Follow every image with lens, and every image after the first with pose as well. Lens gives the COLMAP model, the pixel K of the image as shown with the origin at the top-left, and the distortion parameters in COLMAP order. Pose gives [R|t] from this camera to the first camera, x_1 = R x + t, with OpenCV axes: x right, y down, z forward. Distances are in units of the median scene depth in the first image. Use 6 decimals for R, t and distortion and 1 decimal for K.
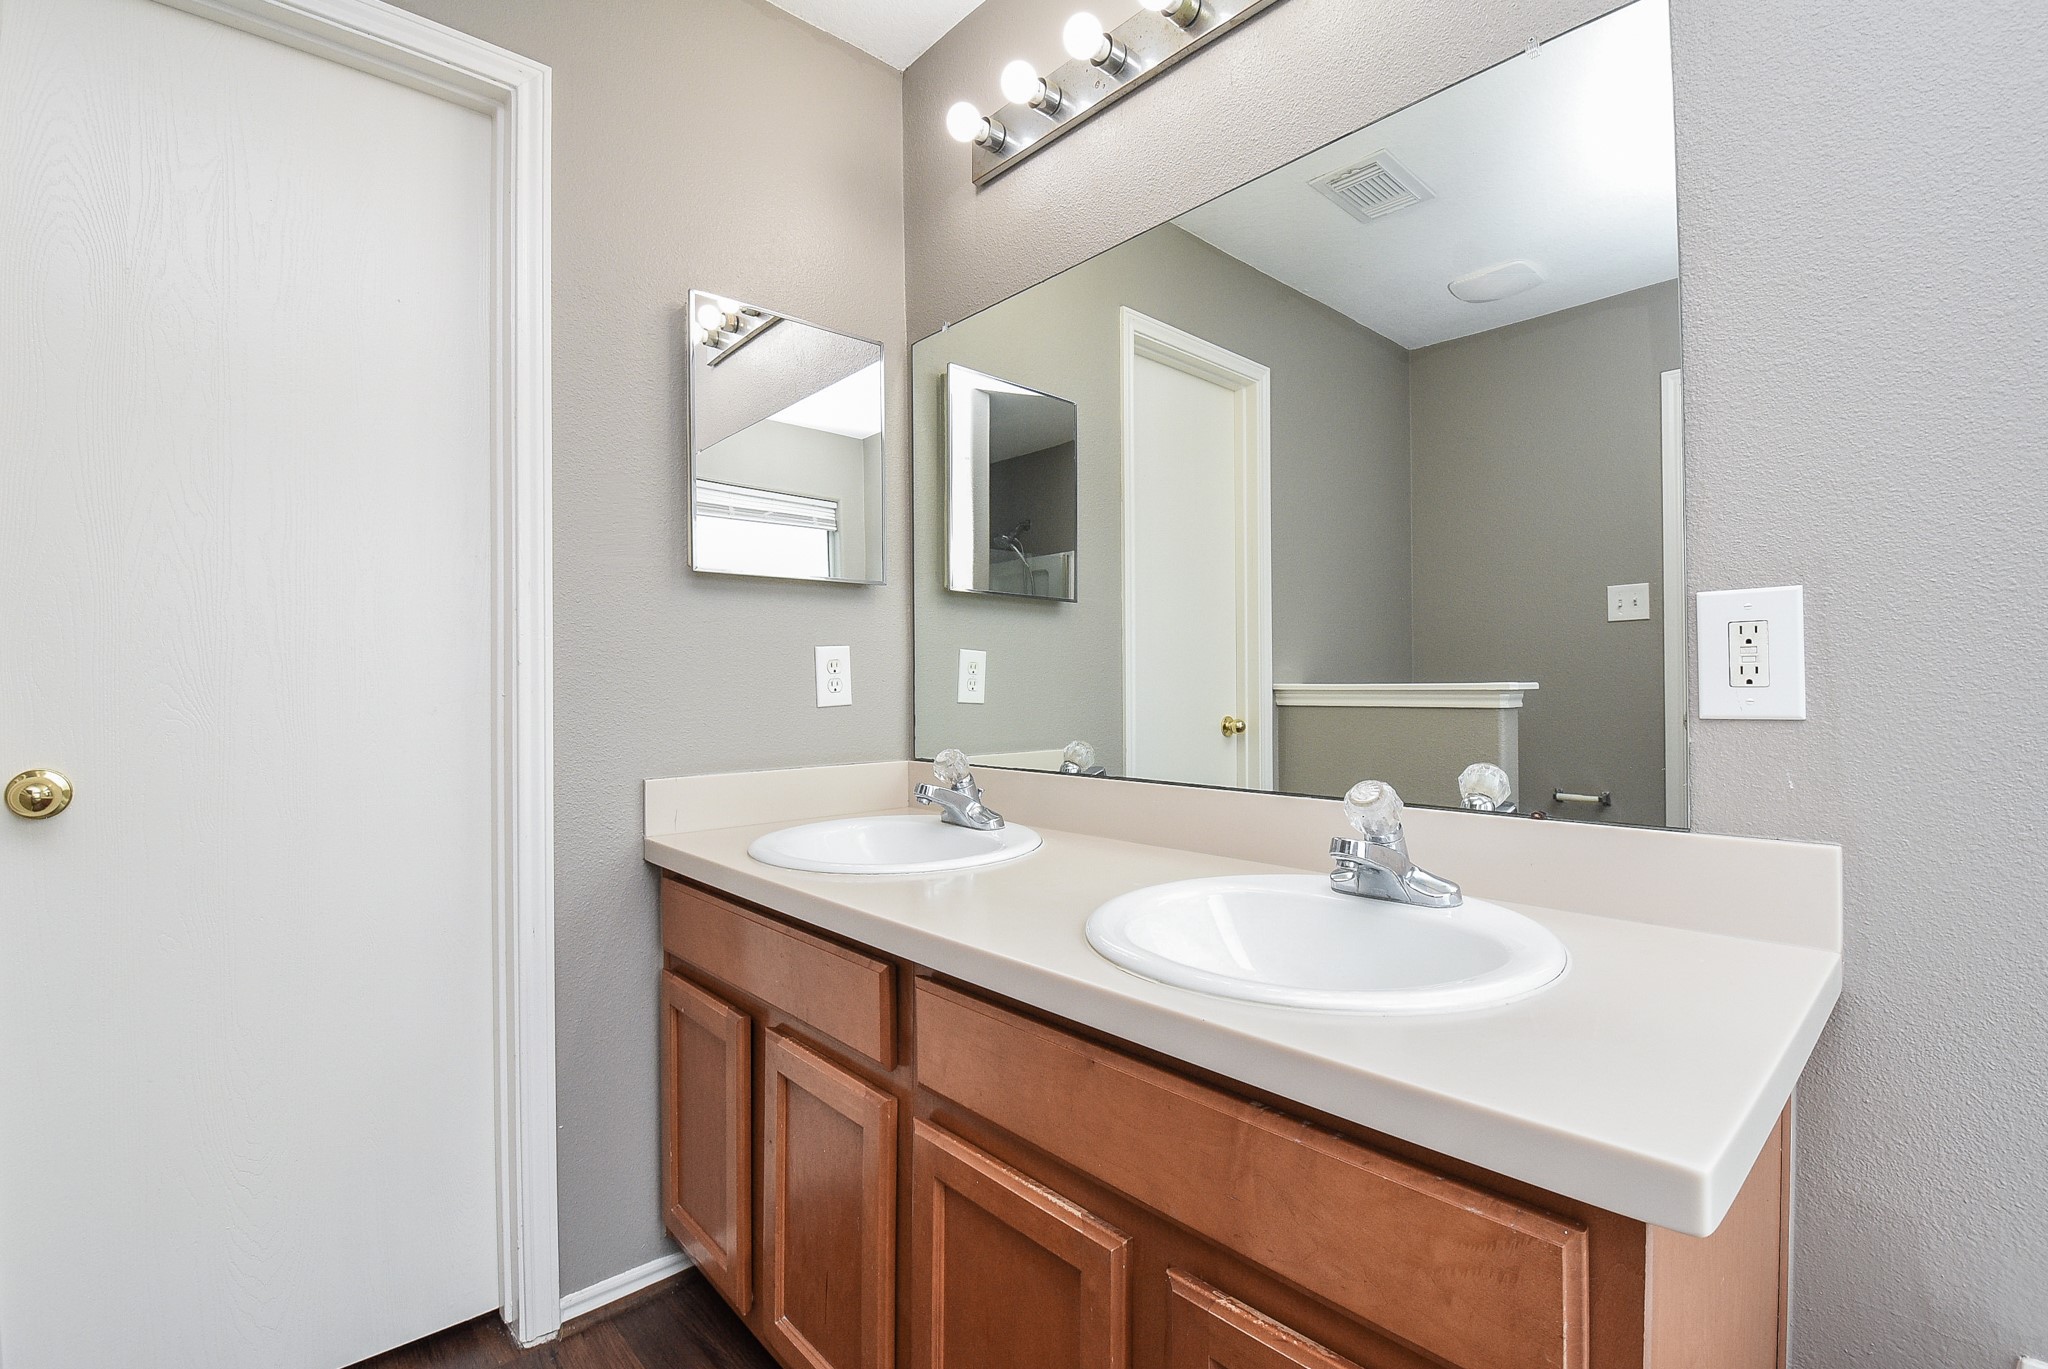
lens RADIAL K [[914.6, 0, 1029.7], [0, 914.6, 678.2], [0, 0, 1]] dist [0.003068, -0.015751]
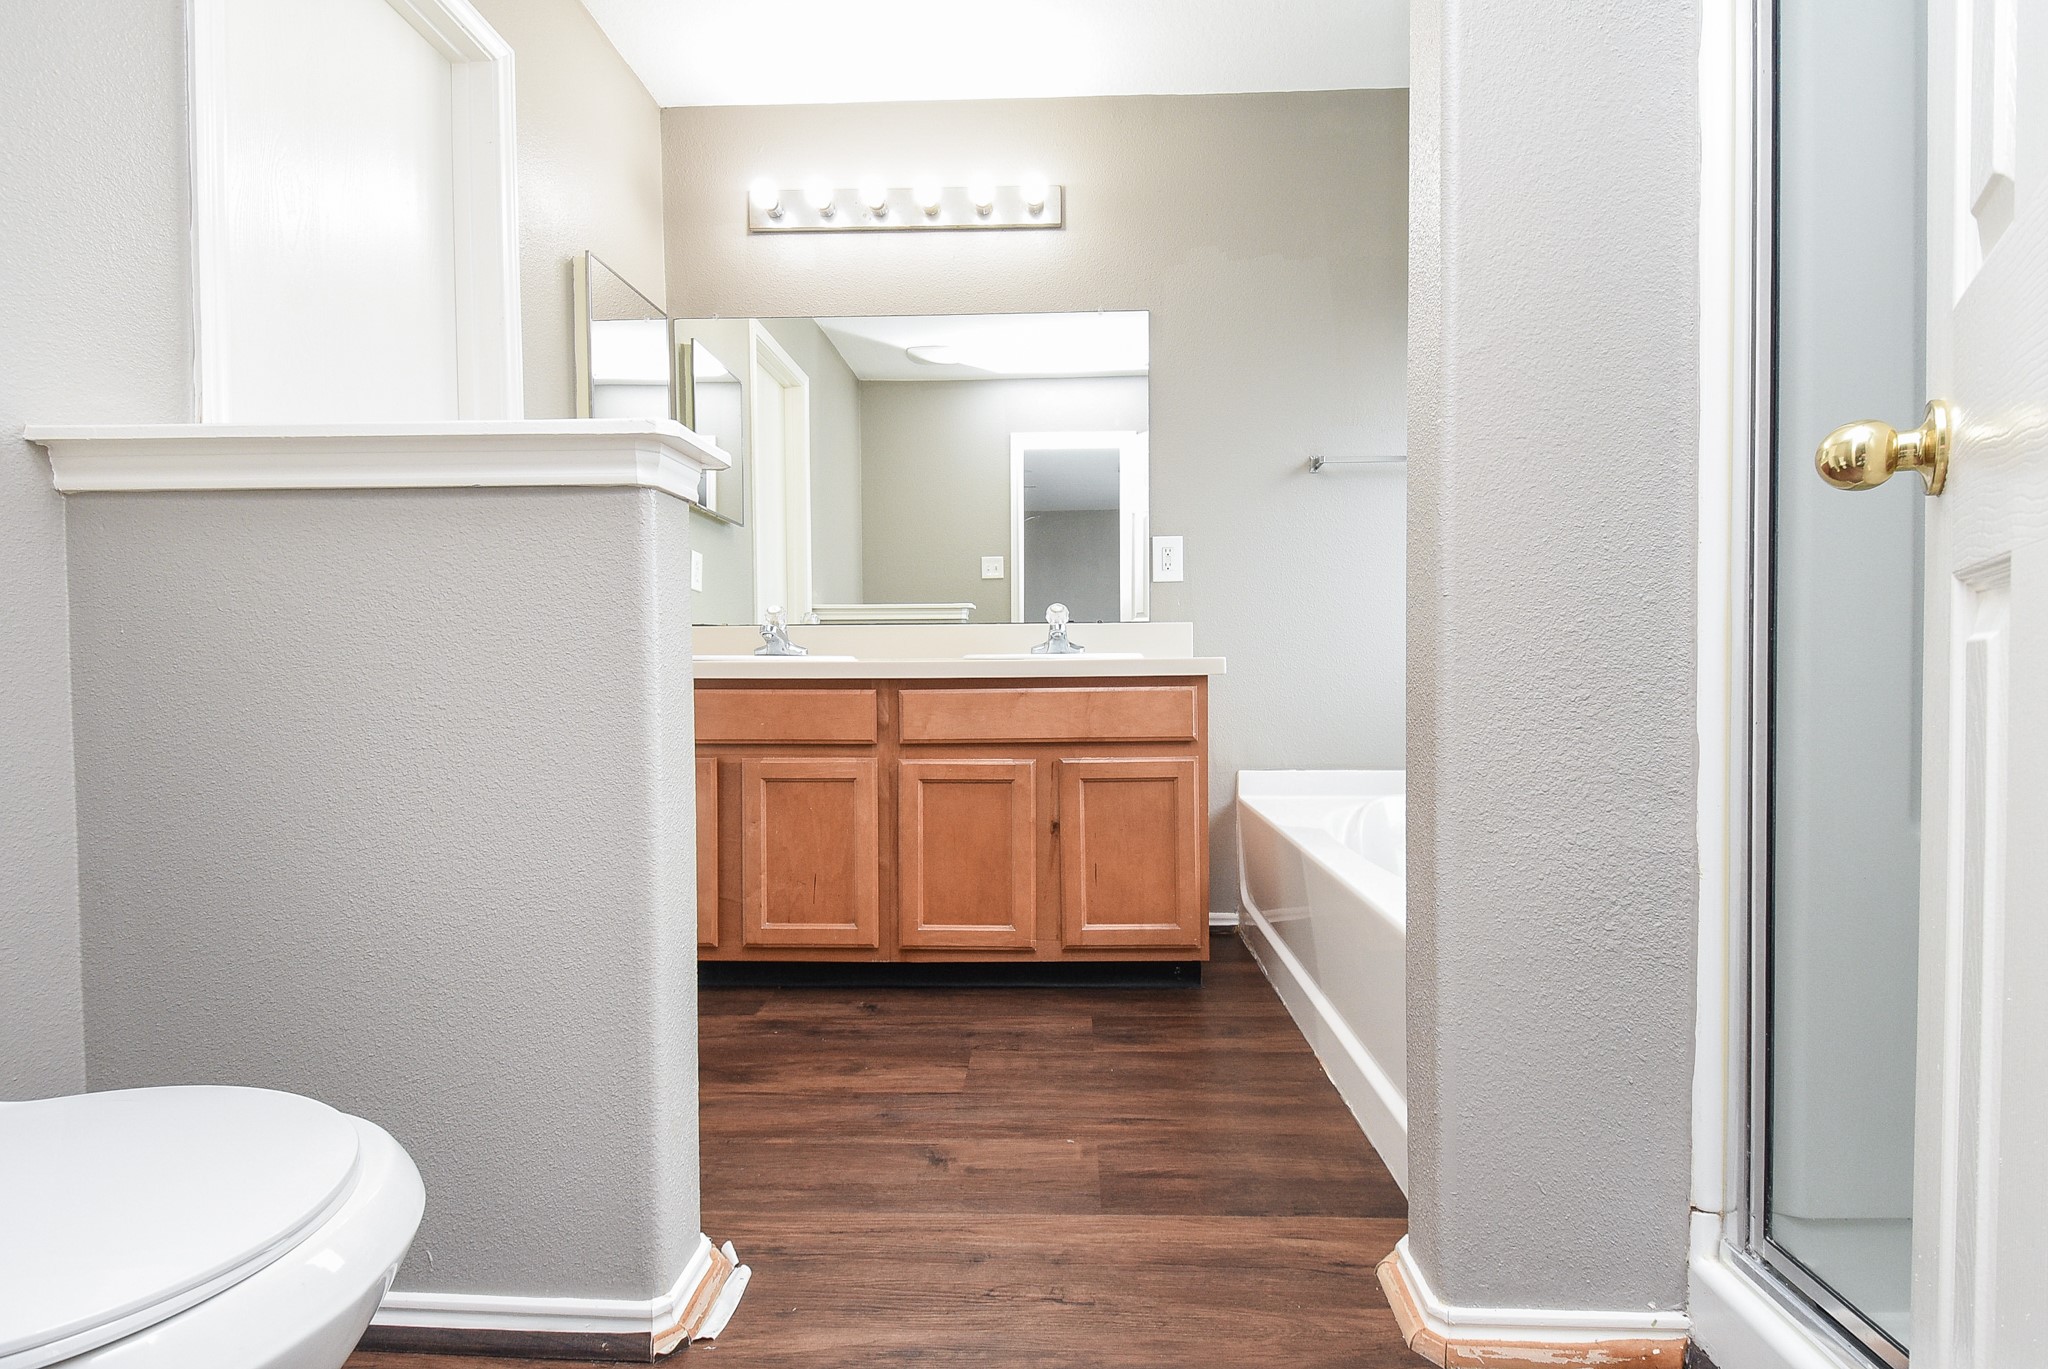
lens RADIAL K [[914.8, 0, 1044.5], [0, 914.8, 682.5], [0, 0, 1]] dist [0.001291, -0.000336]
pose [[0.693356, -0.008230, 0.720548, -1.317800], [-0.005397, 0.999847, 0.016614, 0.266303], [-0.720575, -0.015408, 0.693206, -0.617413]]
